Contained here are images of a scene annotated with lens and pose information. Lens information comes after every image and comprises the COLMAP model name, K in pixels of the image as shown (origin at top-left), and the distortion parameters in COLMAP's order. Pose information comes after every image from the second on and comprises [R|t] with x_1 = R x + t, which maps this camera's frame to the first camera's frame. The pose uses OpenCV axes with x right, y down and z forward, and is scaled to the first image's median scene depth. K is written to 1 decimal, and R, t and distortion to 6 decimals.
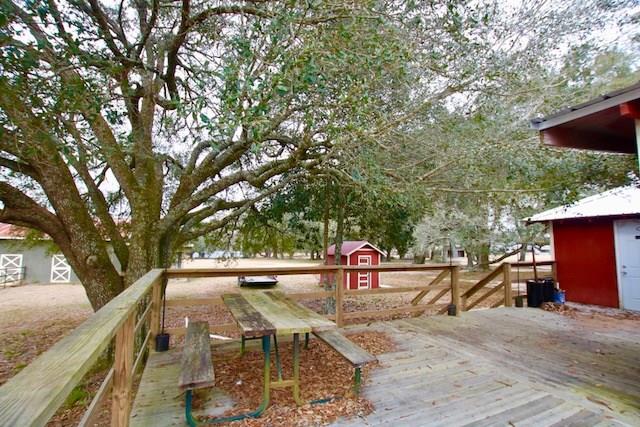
lens RADIAL K [[297.9, 0, 318.6], [0, 297.9, 218.0], [0, 0, 1]] dist [-0.024410, -0.000199]
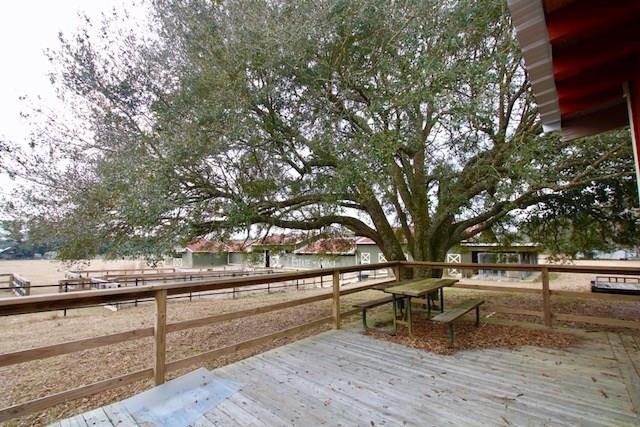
lens RADIAL K [[297.9, 0, 318.6], [0, 297.9, 218.0], [0, 0, 1]] dist [-0.024410, -0.000199]
pose [[0.409222, -0.096474, -0.907320, 0.896715], [0.098915, 0.993225, -0.060995, -0.017105], [0.907058, -0.064787, 0.415992, -0.130543]]
